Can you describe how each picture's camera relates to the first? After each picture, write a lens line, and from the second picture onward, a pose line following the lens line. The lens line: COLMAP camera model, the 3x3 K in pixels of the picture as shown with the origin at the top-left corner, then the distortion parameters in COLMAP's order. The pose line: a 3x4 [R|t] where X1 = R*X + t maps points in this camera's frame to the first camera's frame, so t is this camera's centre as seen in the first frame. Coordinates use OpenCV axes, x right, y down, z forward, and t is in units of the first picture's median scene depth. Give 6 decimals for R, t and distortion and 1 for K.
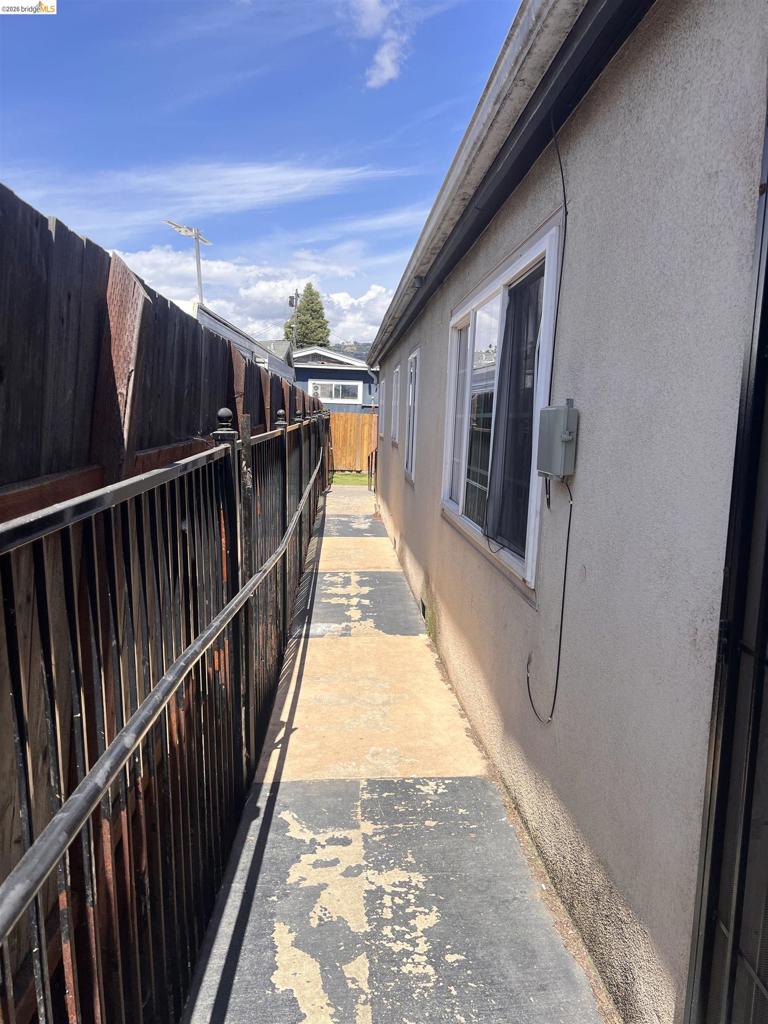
lens RADIAL K [[772.4, 0, 388.4], [0, 772.4, 513.7], [0, 0, 1]] dist [0.056213, -0.066390]
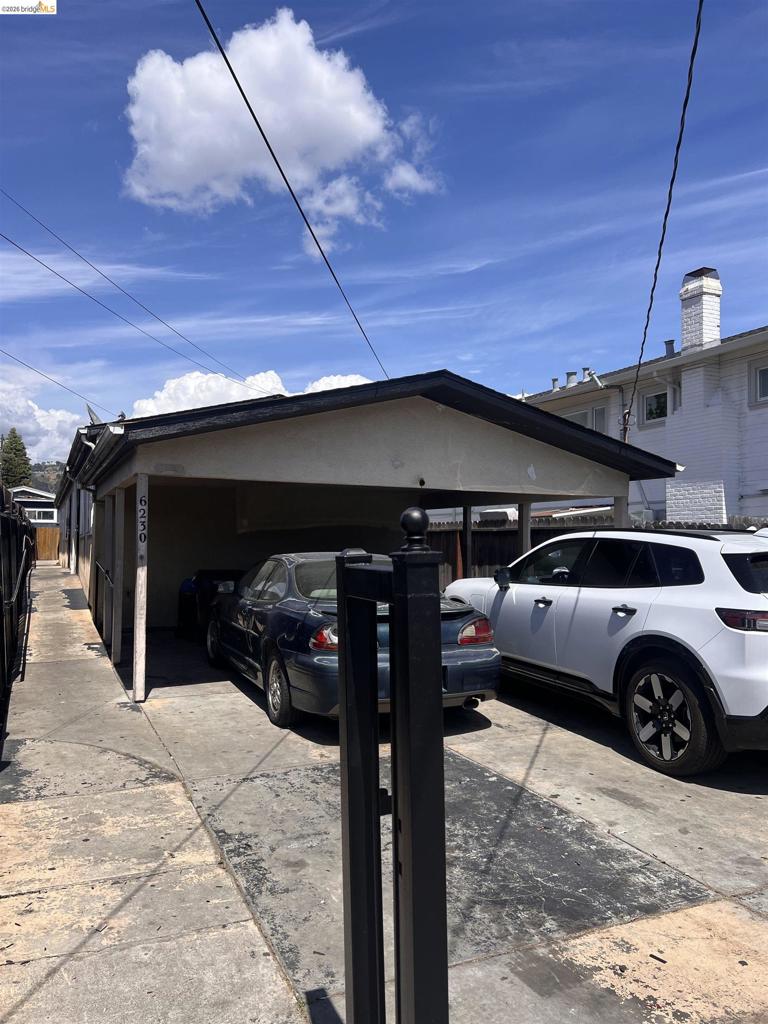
lens RADIAL K [[772.4, 0, 388.4], [0, 772.4, 513.7], [0, 0, 1]] dist [0.056213, -0.066390]
pose [[0.936376, -0.019940, 0.350432, 0.043201], [0.071930, 0.988097, -0.135977, 0.105328], [-0.343549, 0.152532, 0.926665, -0.711882]]
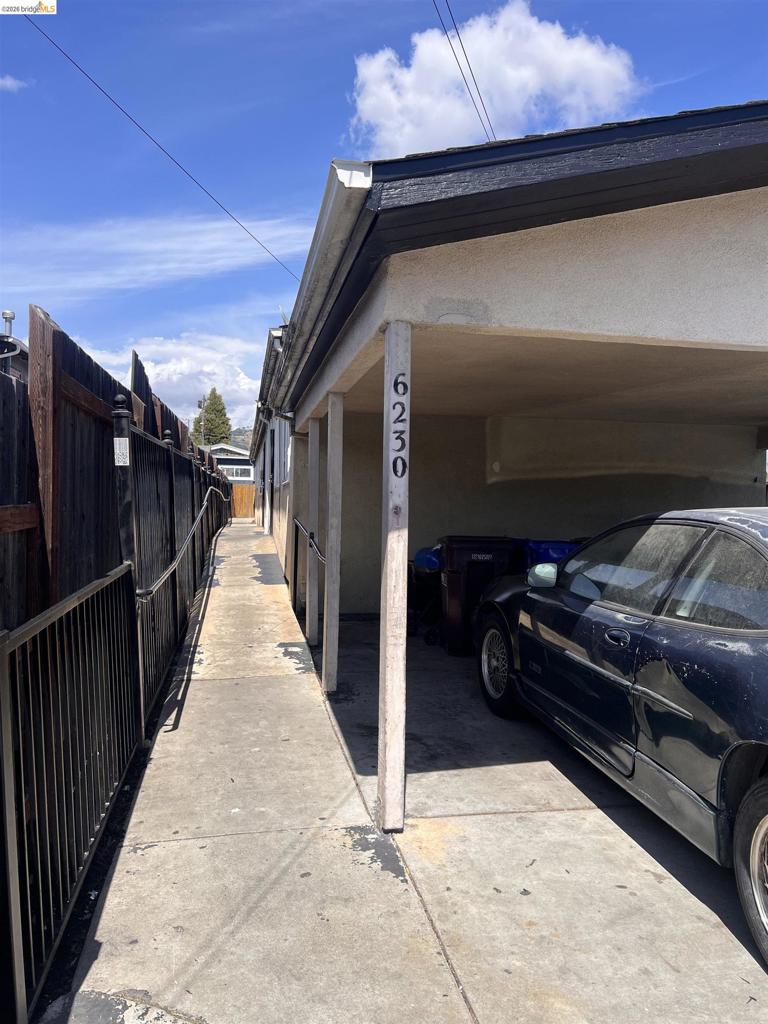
lens RADIAL K [[772.4, 0, 388.4], [0, 772.4, 513.7], [0, 0, 1]] dist [0.056213, -0.066390]
pose [[0.992076, -0.019797, 0.124069, 0.041216], [0.032457, 0.994370, -0.100867, 0.092140], [-0.121374, 0.104094, 0.987134, -0.571287]]
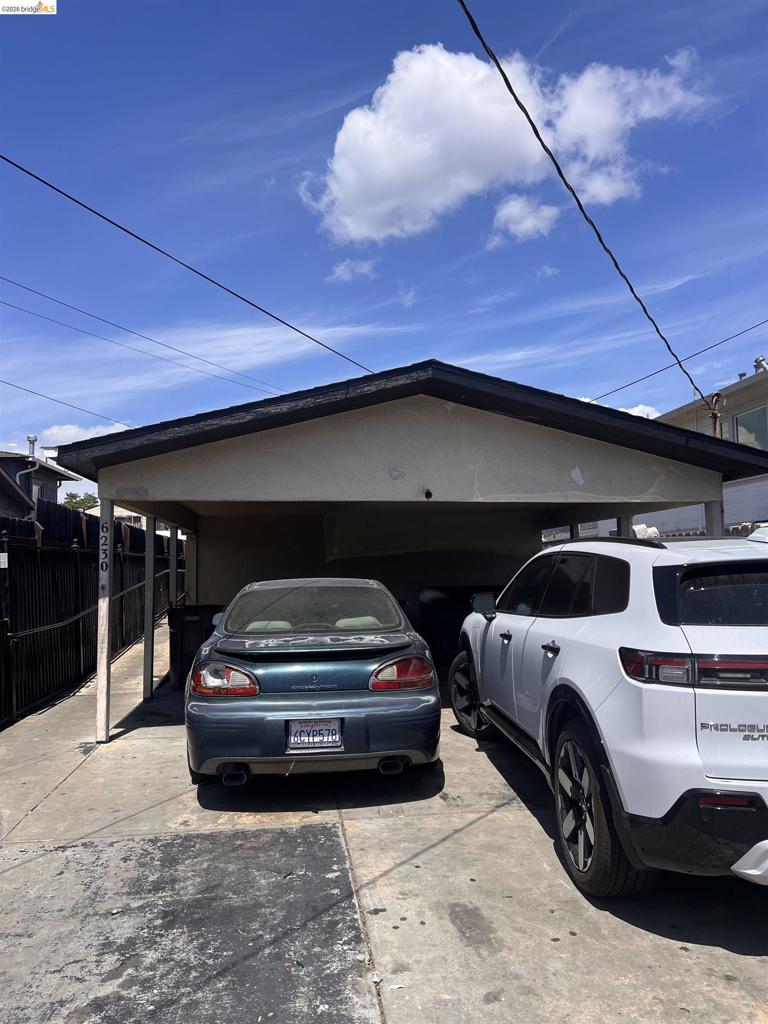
lens RADIAL K [[774.4, 0, 380.4], [0, 774.4, 509.5], [0, 0, 1]] dist [0.044835, -0.053714]
pose [[0.997681, -0.050057, 0.046109, 0.124166], [0.058340, 0.977921, -0.200665, 0.108516], [-0.035046, 0.202890, 0.978574, -0.691688]]
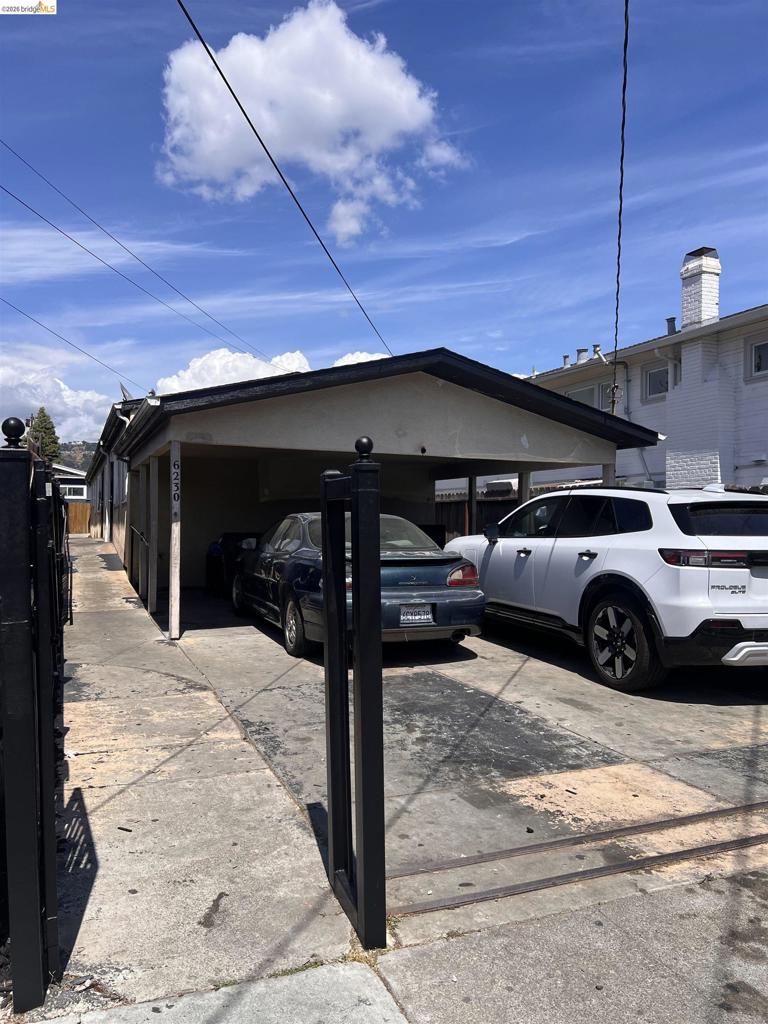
lens RADIAL K [[769.7, 0, 384.0], [0, 769.7, 512.0], [0, 0, 1]] dist [0.121954, -0.269255]
pose [[0.947908, -0.027852, 0.317323, 0.038564], [0.067267, 0.991207, -0.113942, 0.115713], [-0.311360, 0.129353, 0.941447, -0.742335]]
